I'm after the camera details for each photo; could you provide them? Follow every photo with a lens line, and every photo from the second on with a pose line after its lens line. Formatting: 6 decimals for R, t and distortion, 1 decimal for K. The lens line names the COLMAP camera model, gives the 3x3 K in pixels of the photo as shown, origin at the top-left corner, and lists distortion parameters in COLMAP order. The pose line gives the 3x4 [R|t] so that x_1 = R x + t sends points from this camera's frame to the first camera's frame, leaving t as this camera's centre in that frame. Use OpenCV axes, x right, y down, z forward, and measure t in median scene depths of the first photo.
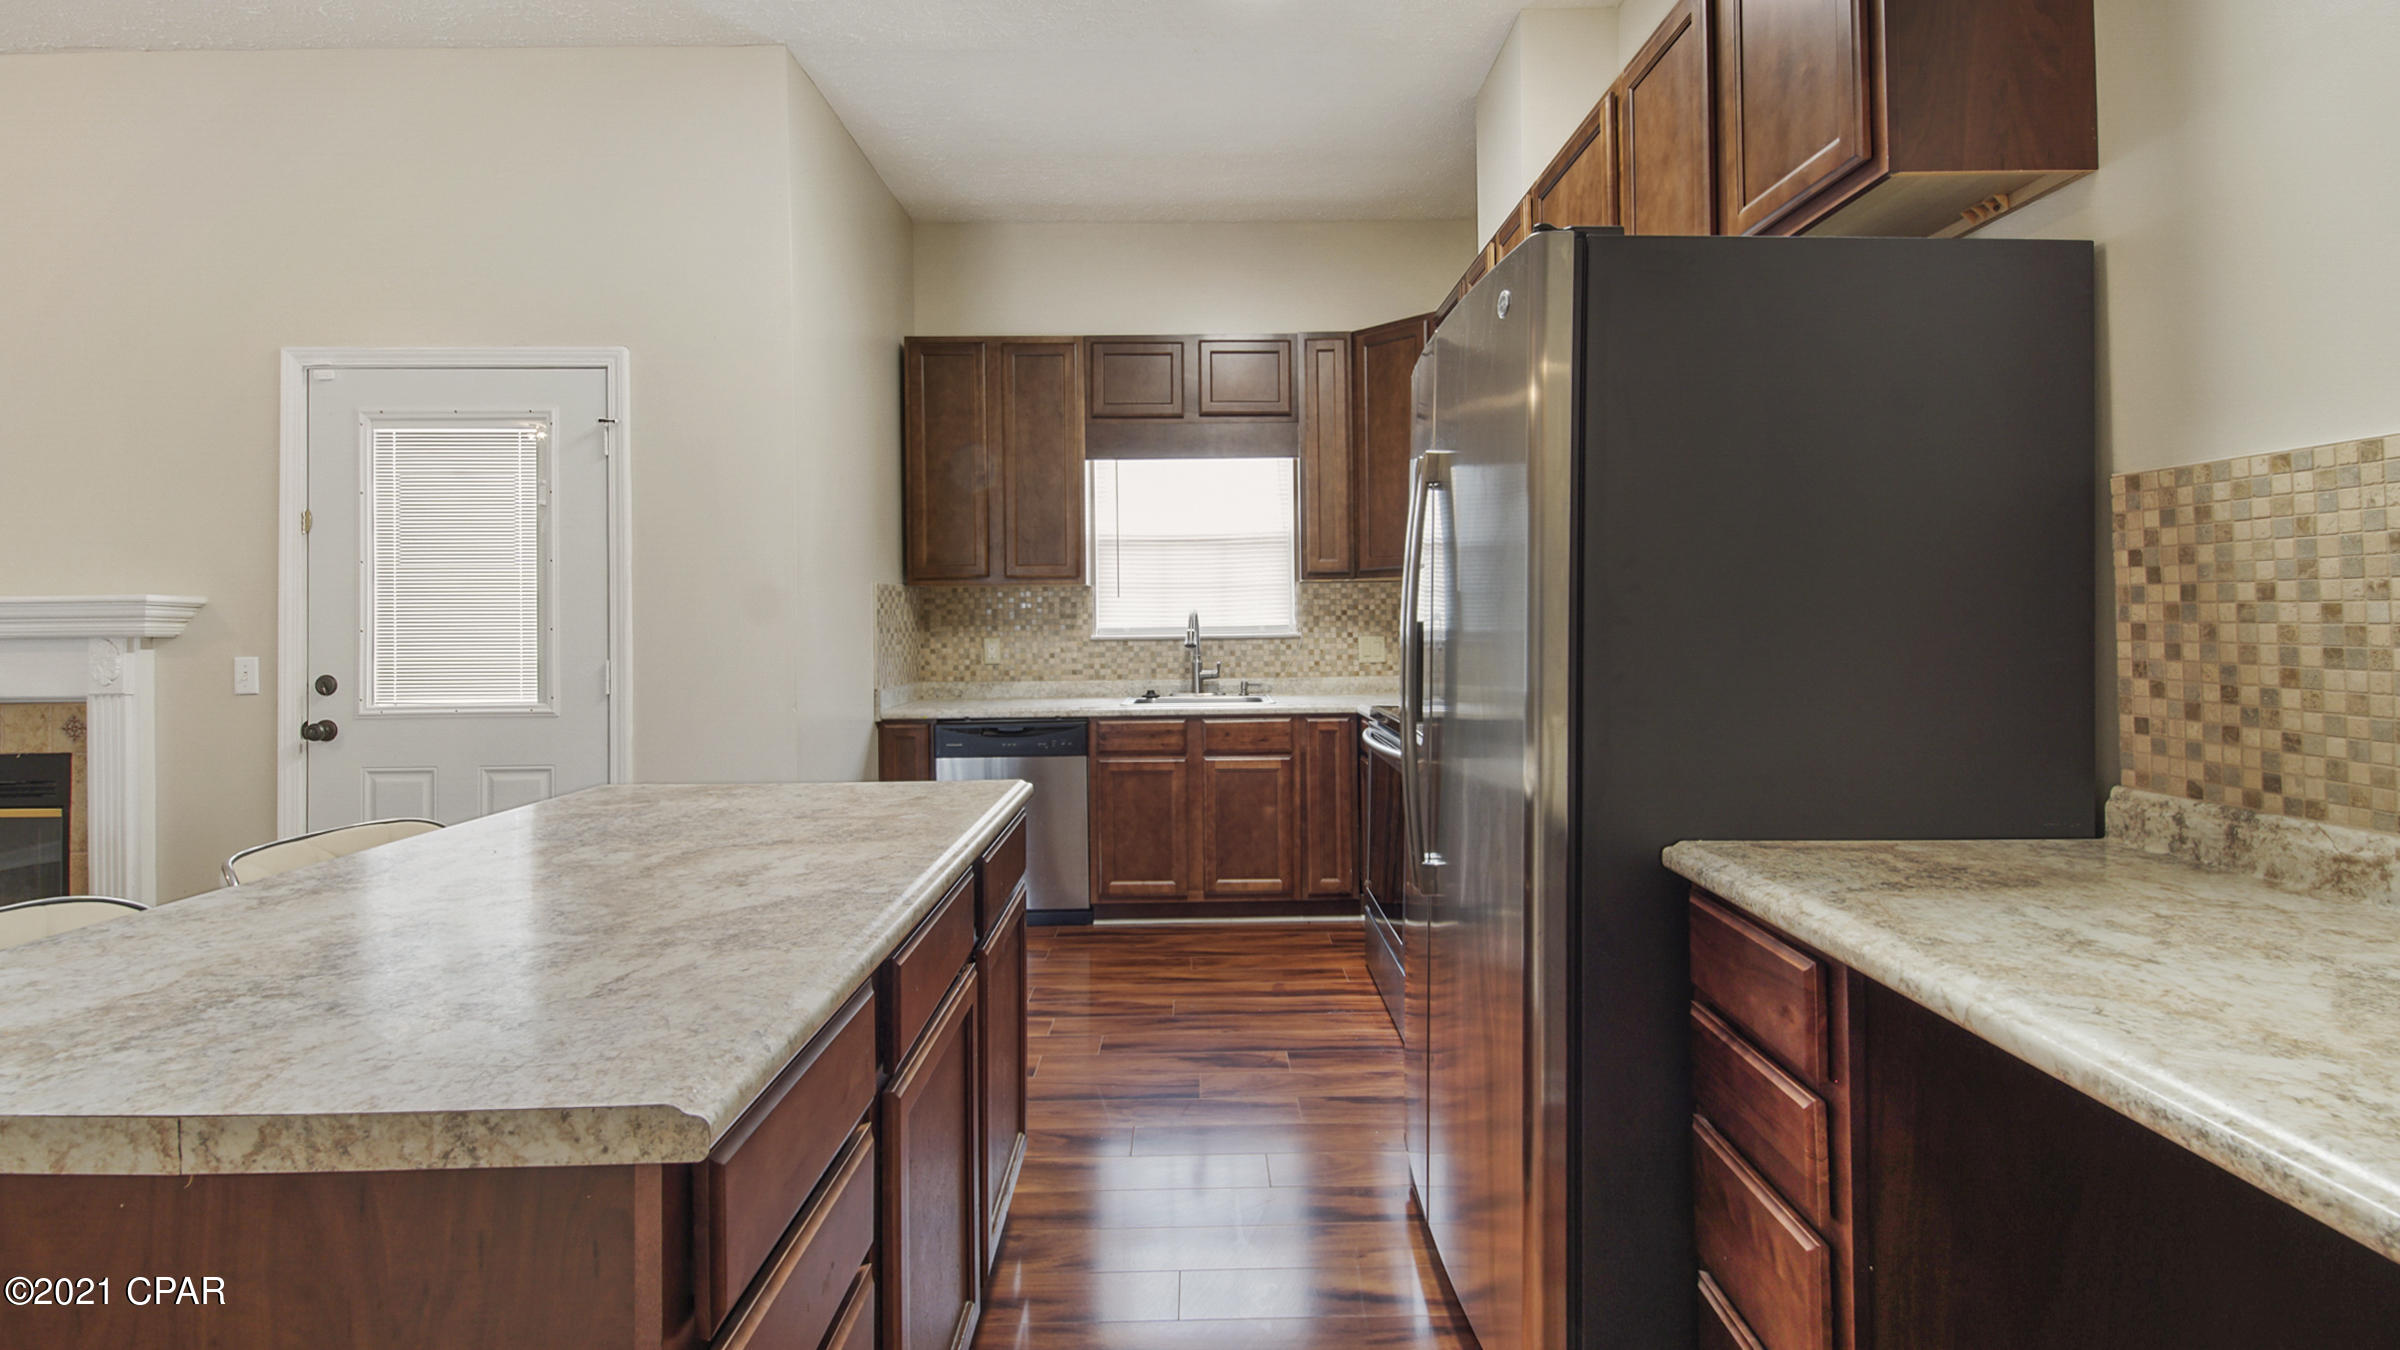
lens RADIAL K [[1079.0, 0, 1212.4], [0, 1079.0, 613.9], [0, 0, 1]] dist [0.020953, 0.000027]
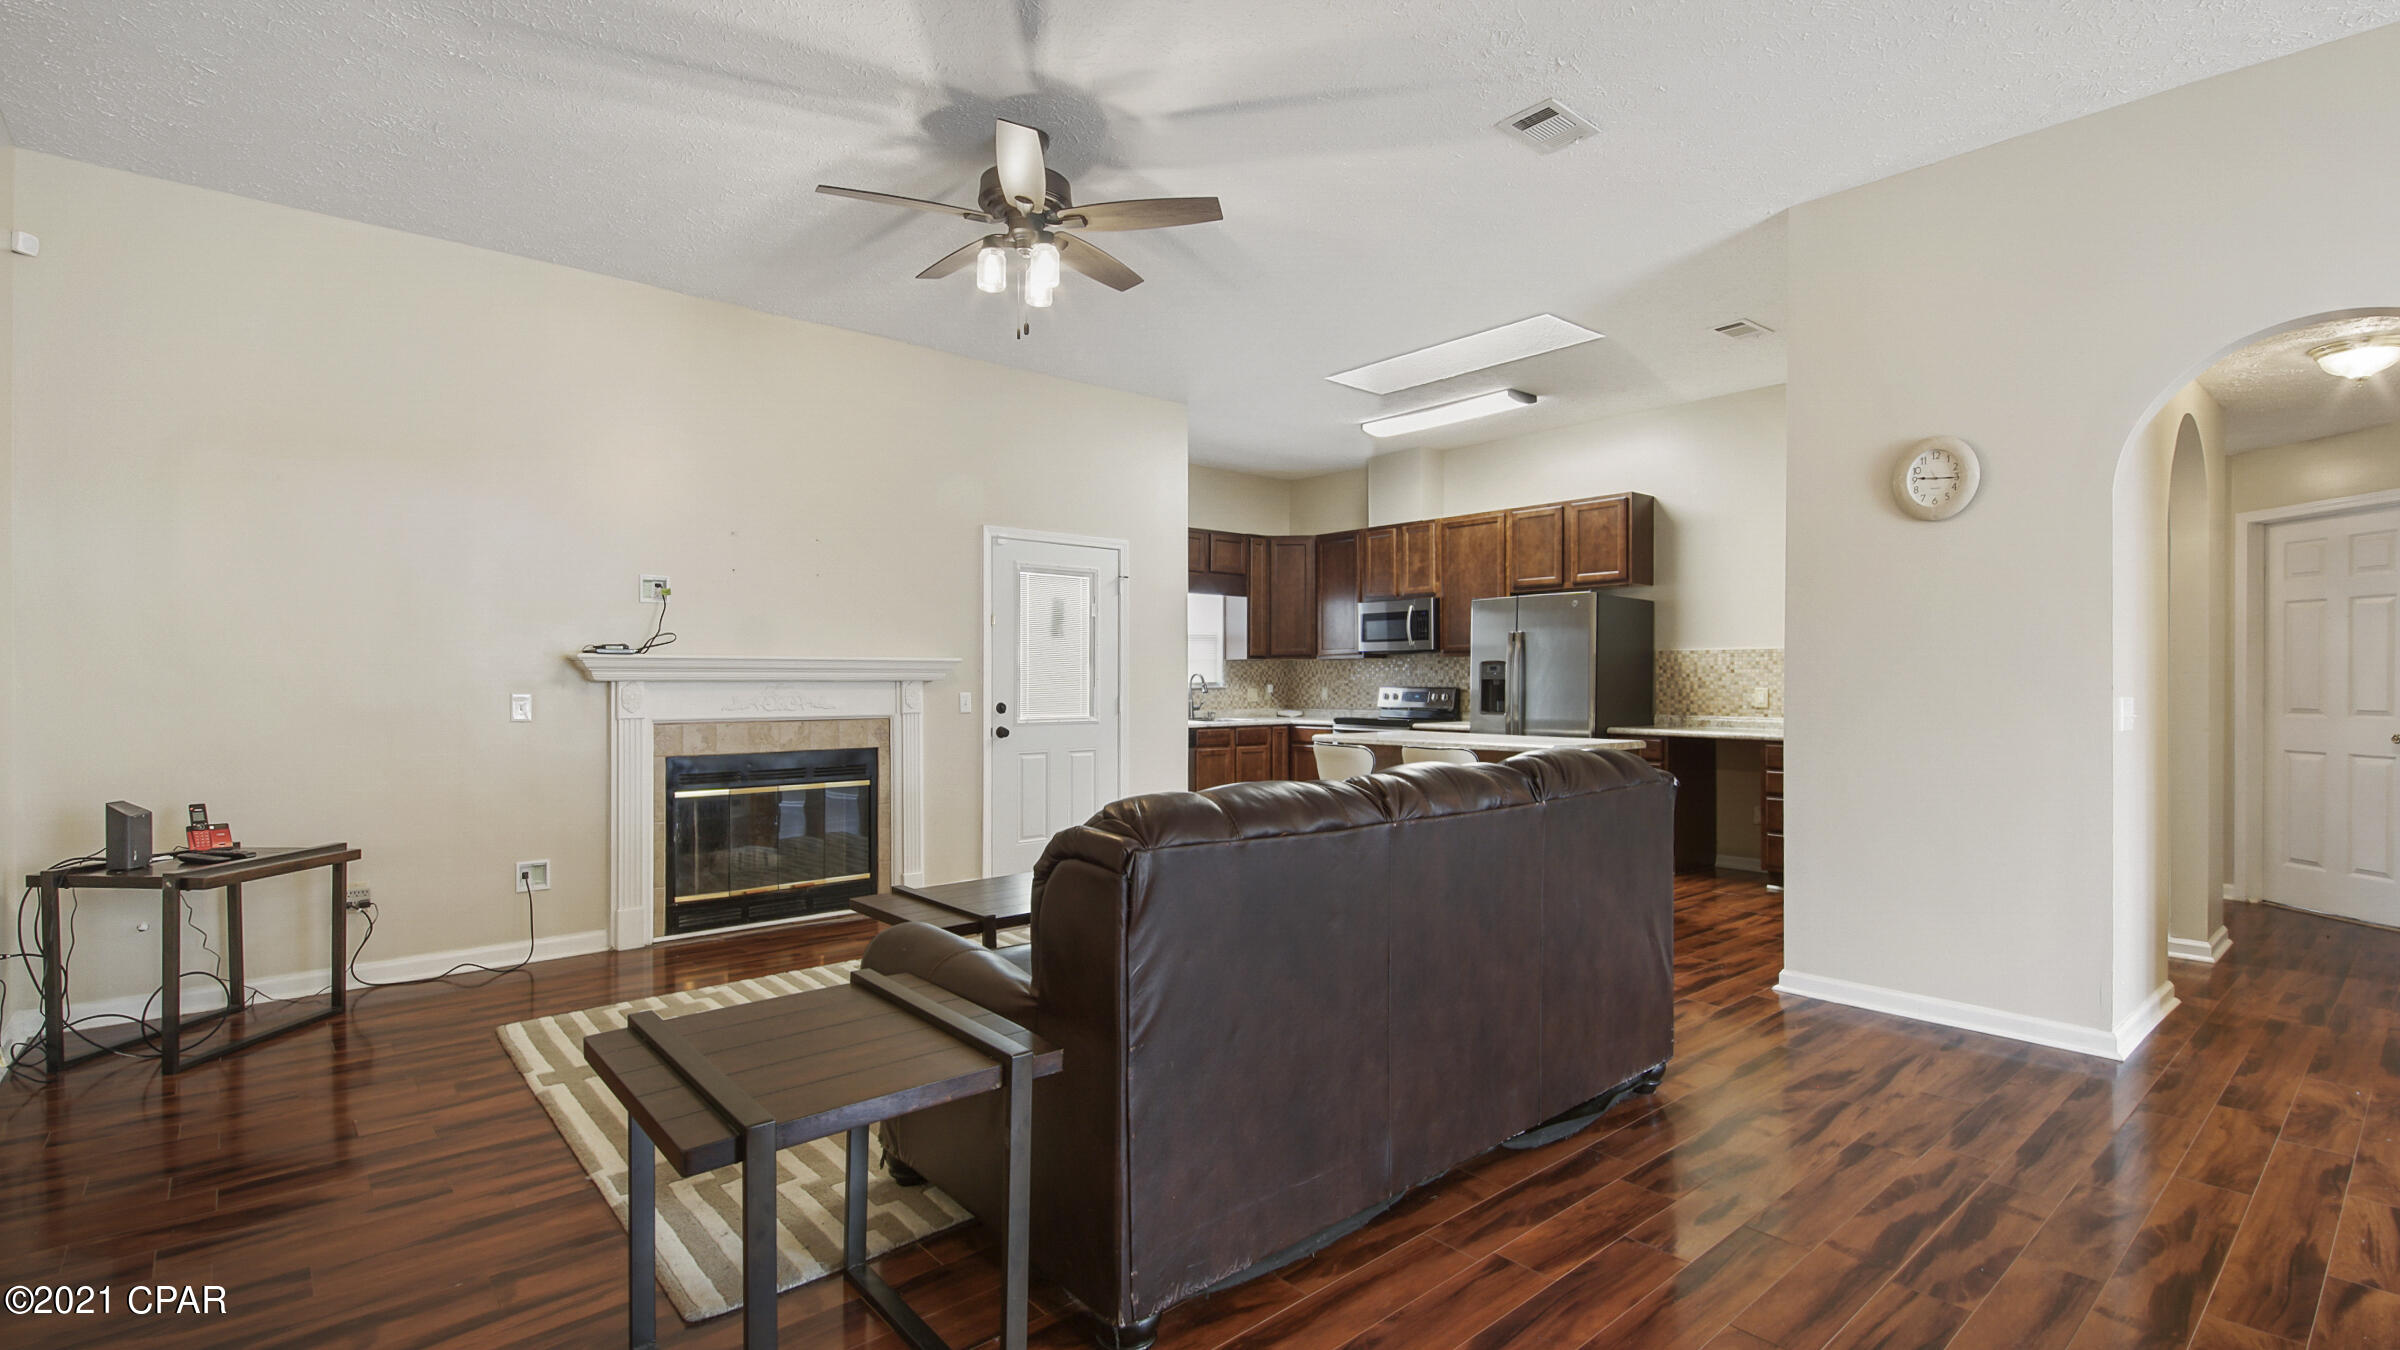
lens RADIAL K [[1068.7, 0, 1200.0], [0, 1068.7, 675.0], [0, 0, 1]] dist [0.035856, -0.027620]
pose [[0.765841, 0.014083, 0.642876, -1.263258], [-0.011746, 0.999900, -0.007911, 0.014569], [-0.642923, -0.001492, 0.765930, -0.447741]]
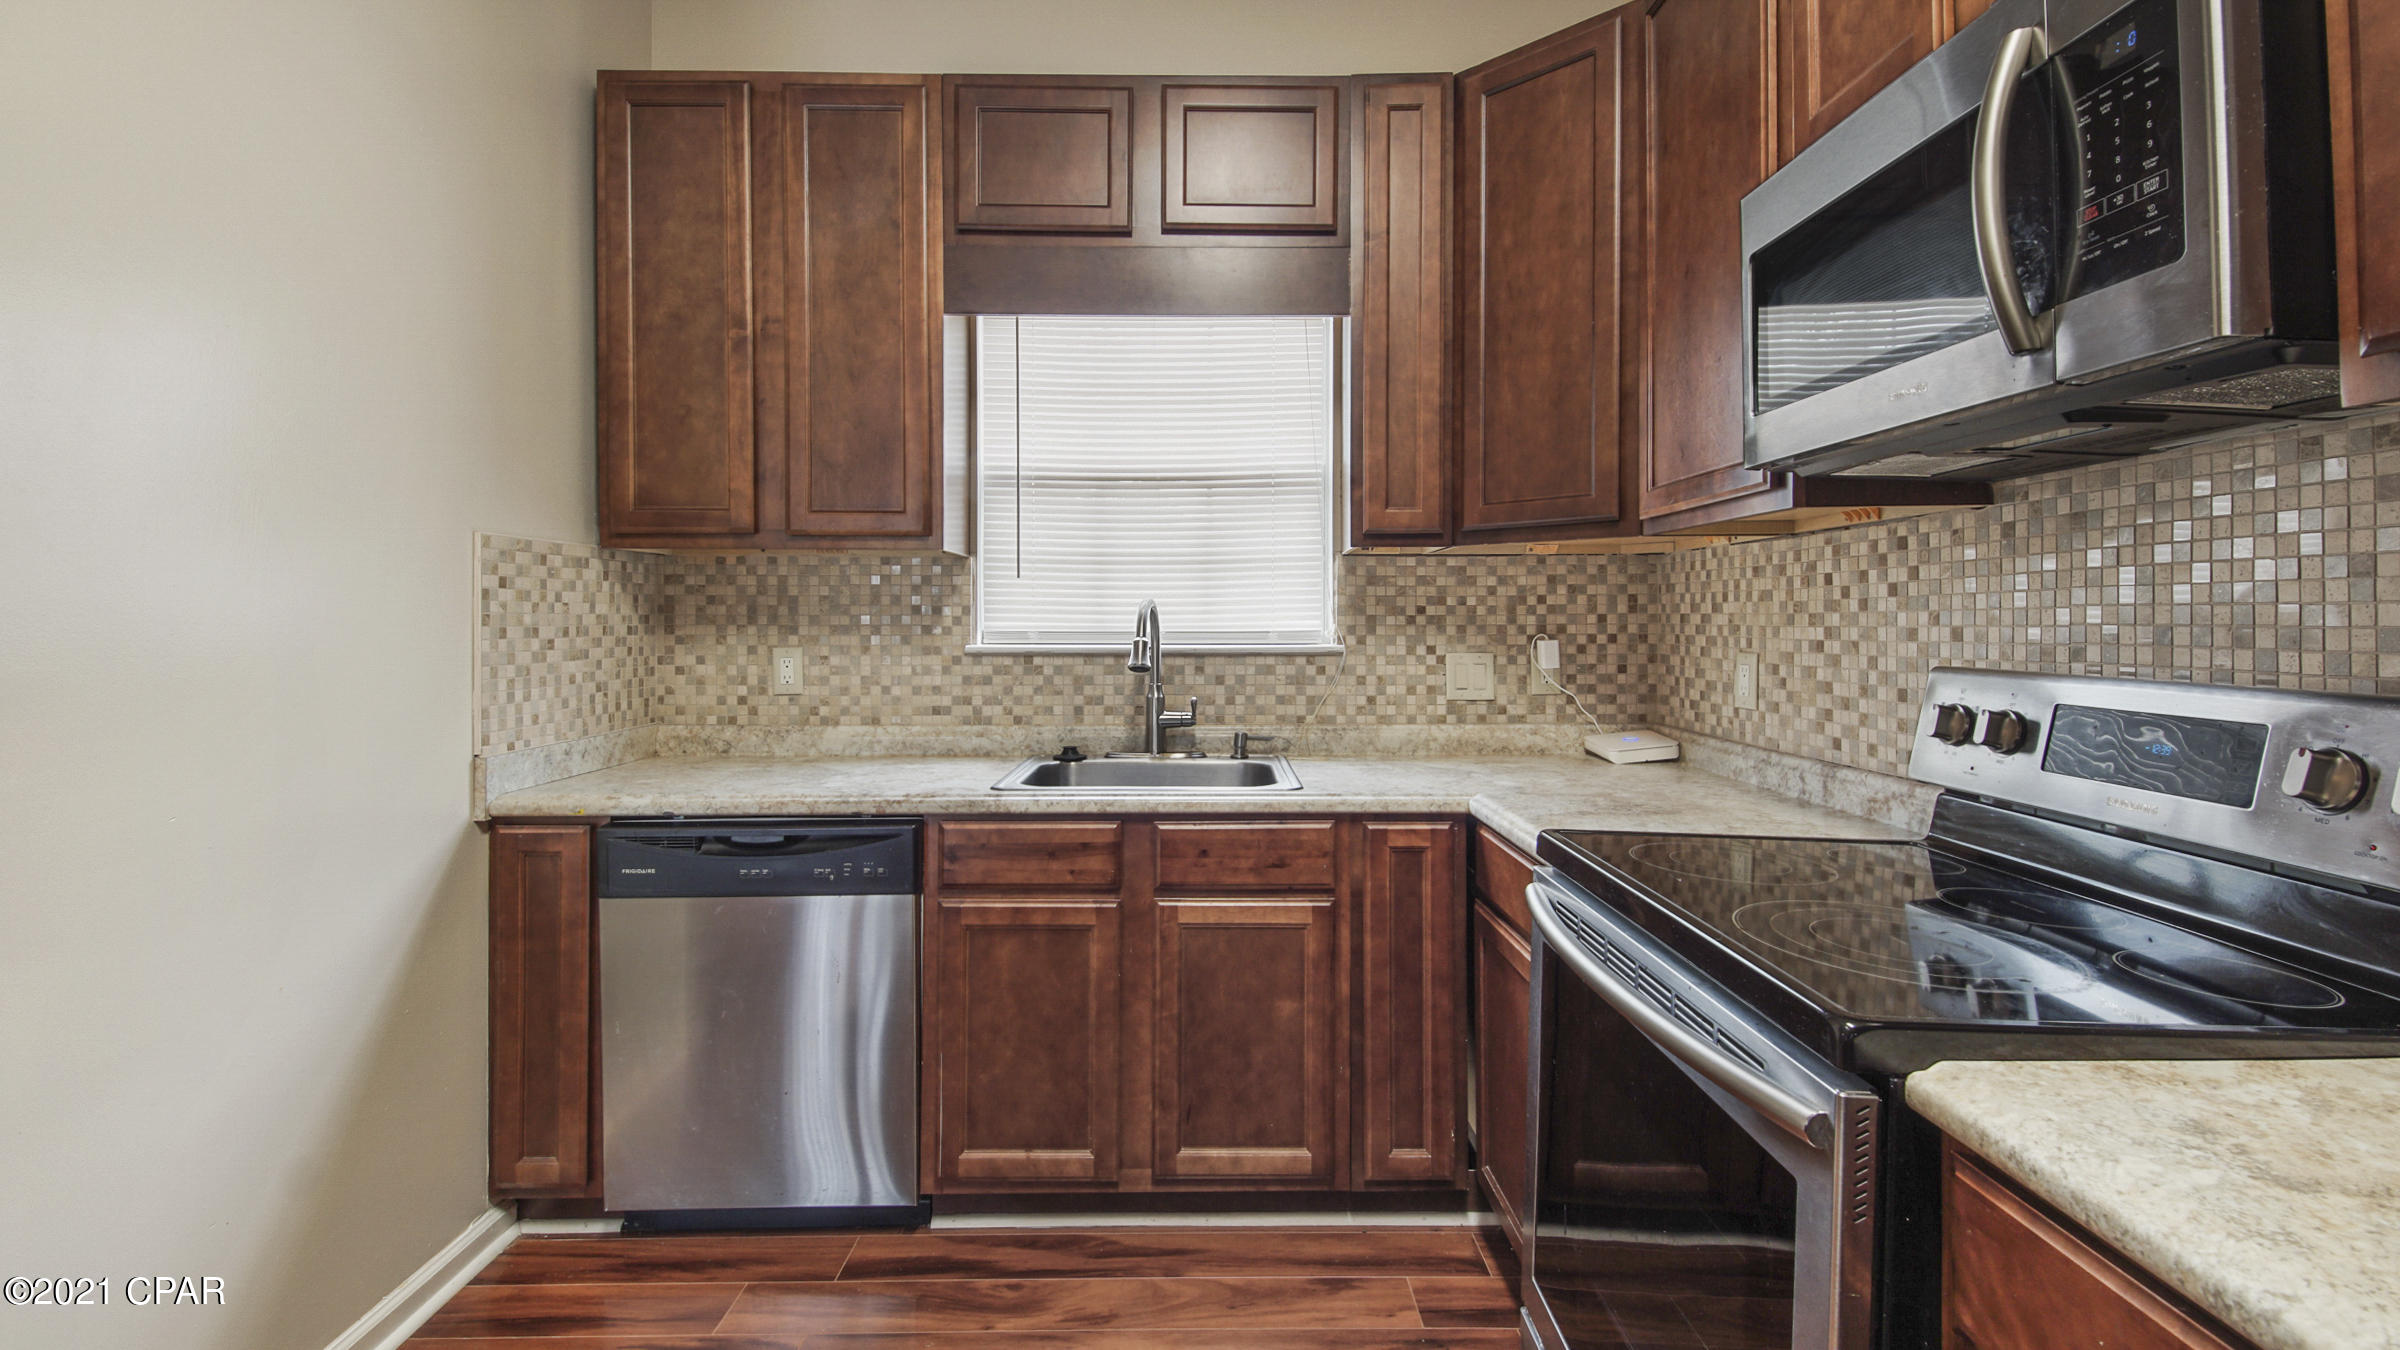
lens RADIAL K [[1056.1, 0, 1202.9], [0, 1056.1, 622.4], [0, 0, 1]] dist [0.039344, -0.025703]
pose [[0.999863, 0.013059, -0.010204, 0.015934], [-0.012989, 0.999892, 0.006869, 0.003046], [0.010293, -0.006736, 0.999924, 0.490055]]
